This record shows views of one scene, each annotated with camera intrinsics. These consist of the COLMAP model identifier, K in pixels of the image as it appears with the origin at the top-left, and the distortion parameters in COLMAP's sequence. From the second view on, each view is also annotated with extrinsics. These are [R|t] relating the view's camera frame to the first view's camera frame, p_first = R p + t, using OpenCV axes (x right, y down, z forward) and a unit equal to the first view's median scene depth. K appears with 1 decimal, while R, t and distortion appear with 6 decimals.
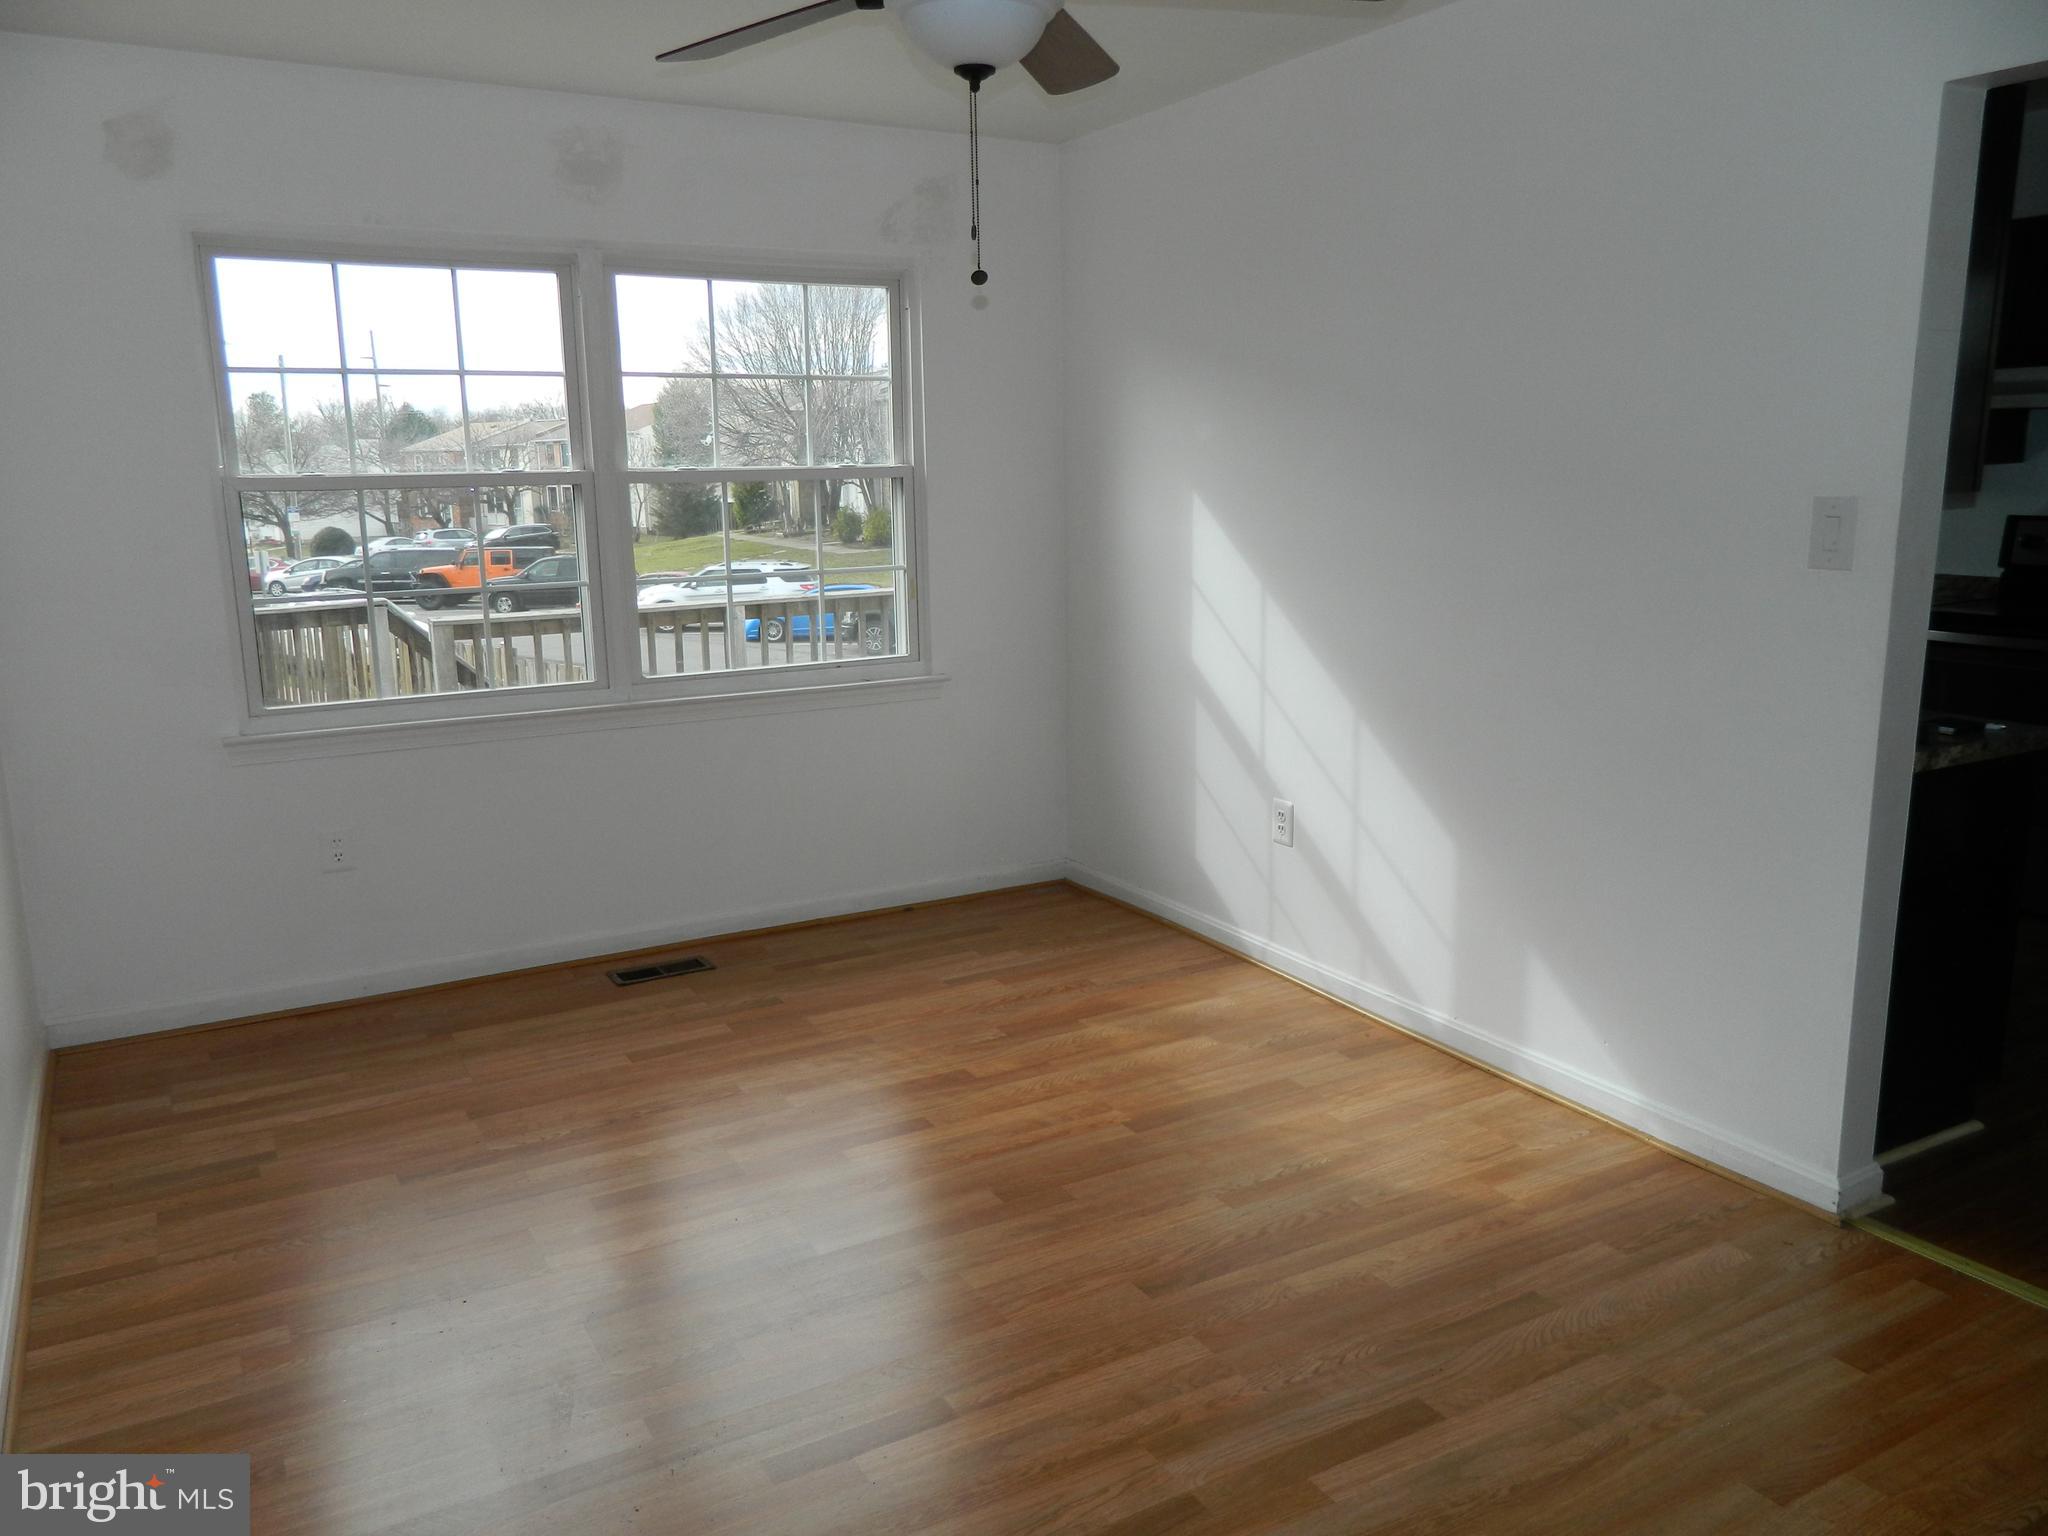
lens RADIAL K [[1548.7, 0, 1018.2], [0, 1548.7, 767.9], [0, 0, 1]] dist [0.022207, -0.006187]
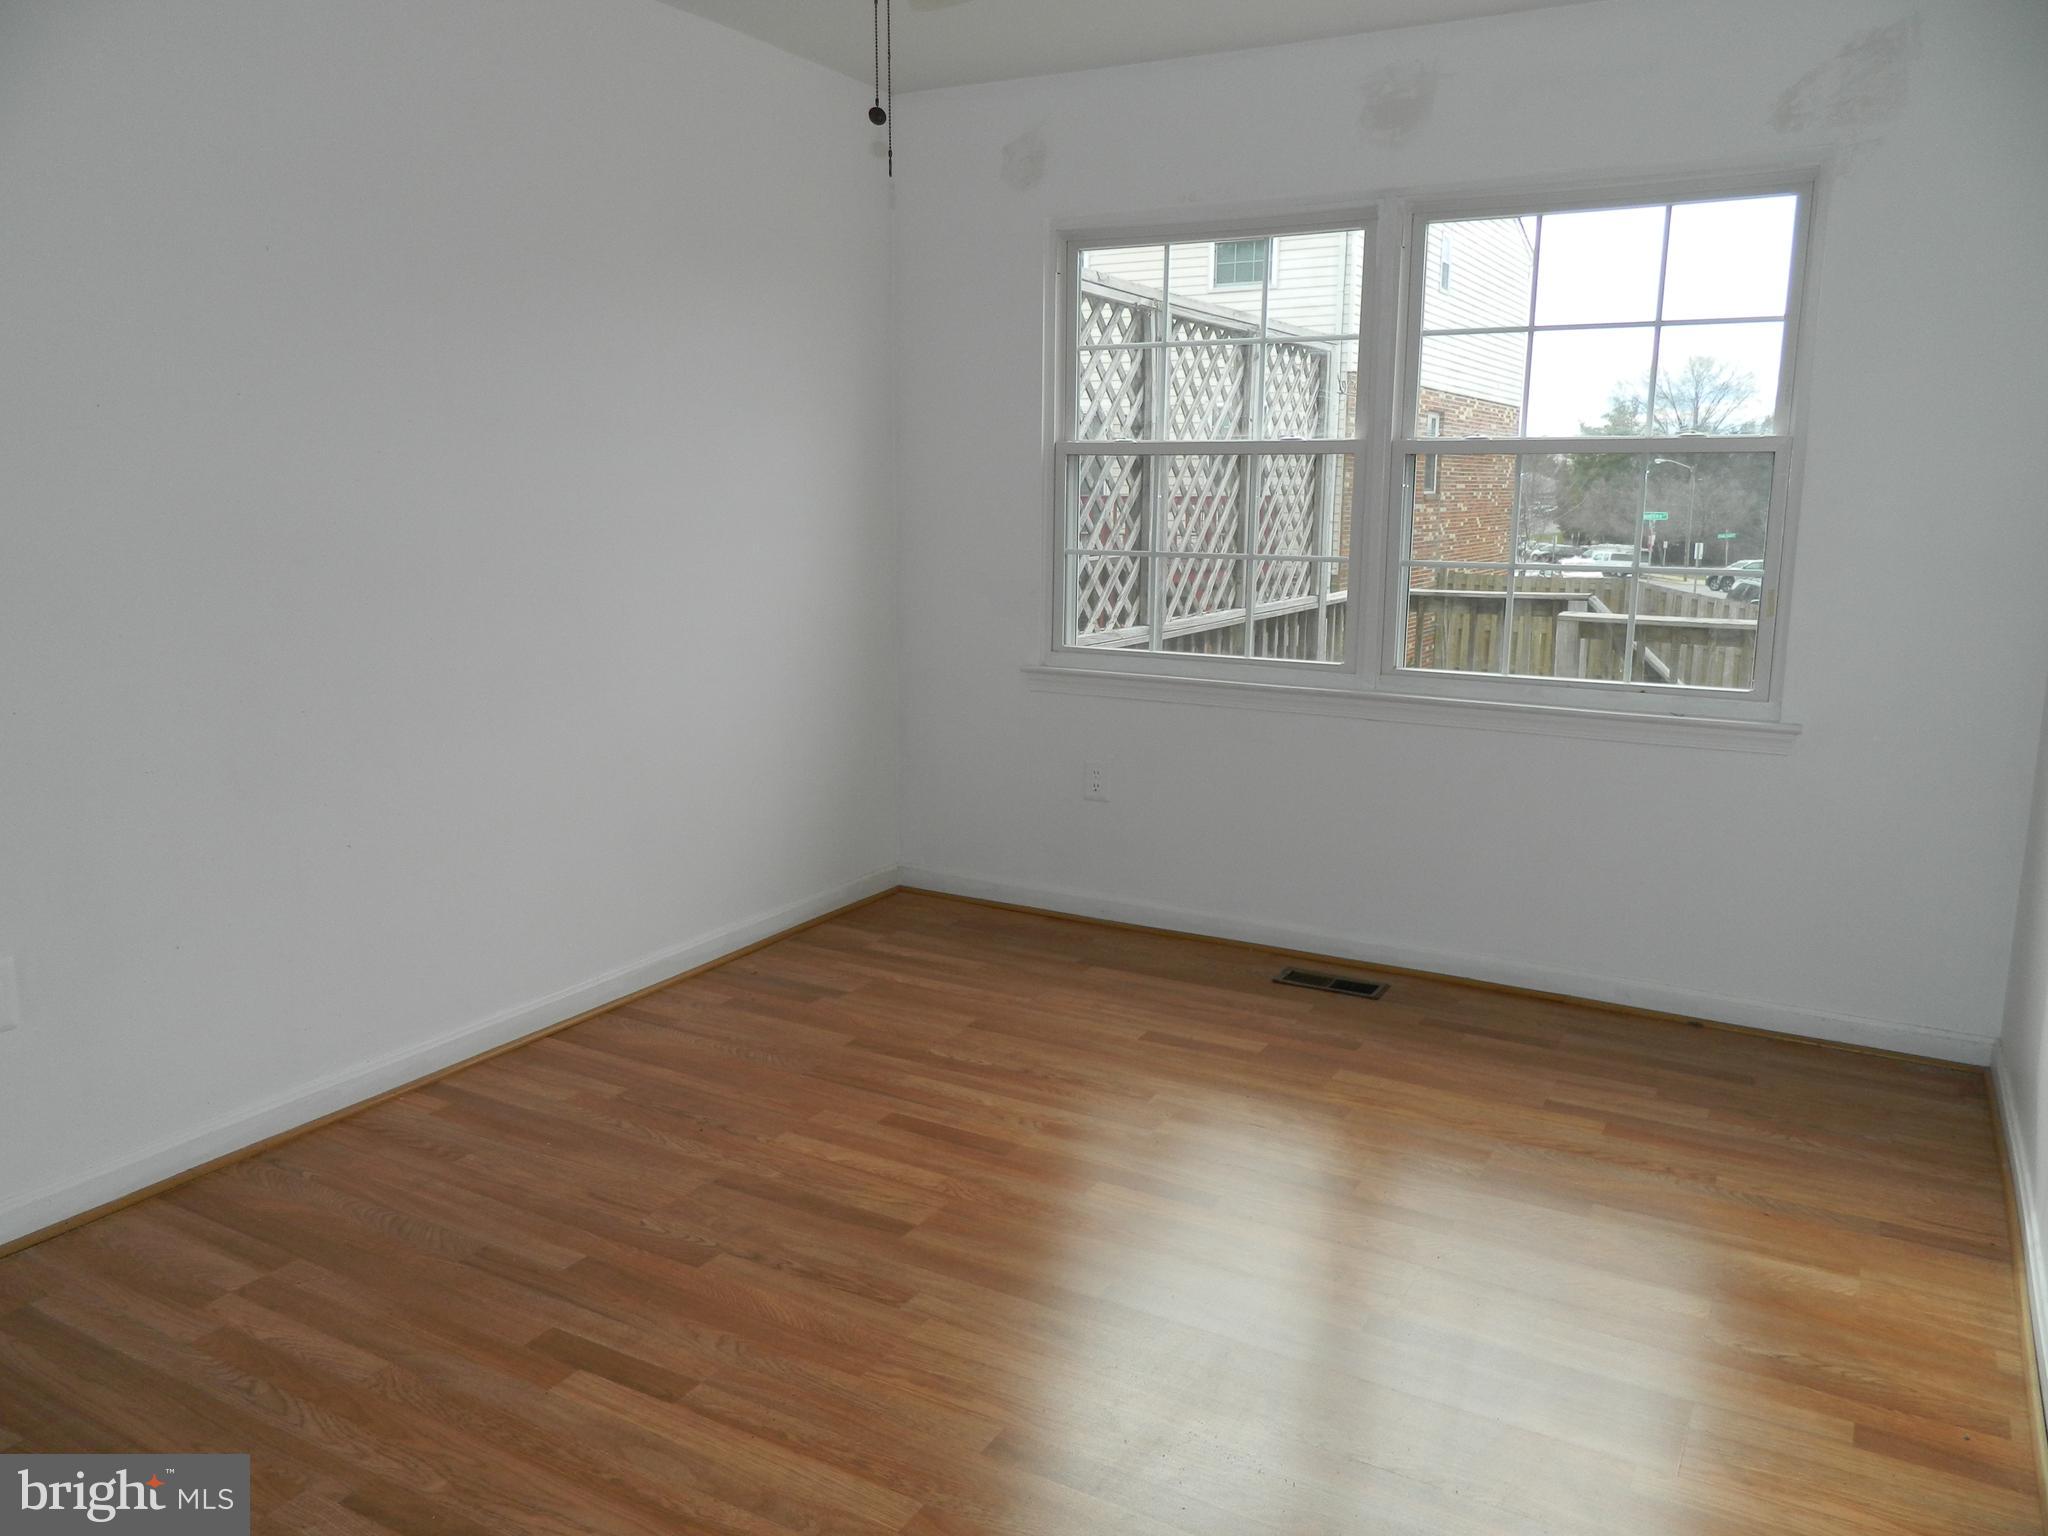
lens RADIAL K [[1548.7, 0, 1018.3], [0, 1548.7, 767.9], [0, 0, 1]] dist [0.022207, -0.006187]
pose [[0.504047, 0.177537, -0.845232, 0.461413], [-0.185851, 0.978014, 0.094596, -0.049989], [0.843443, 0.109406, 0.525960, 0.371651]]
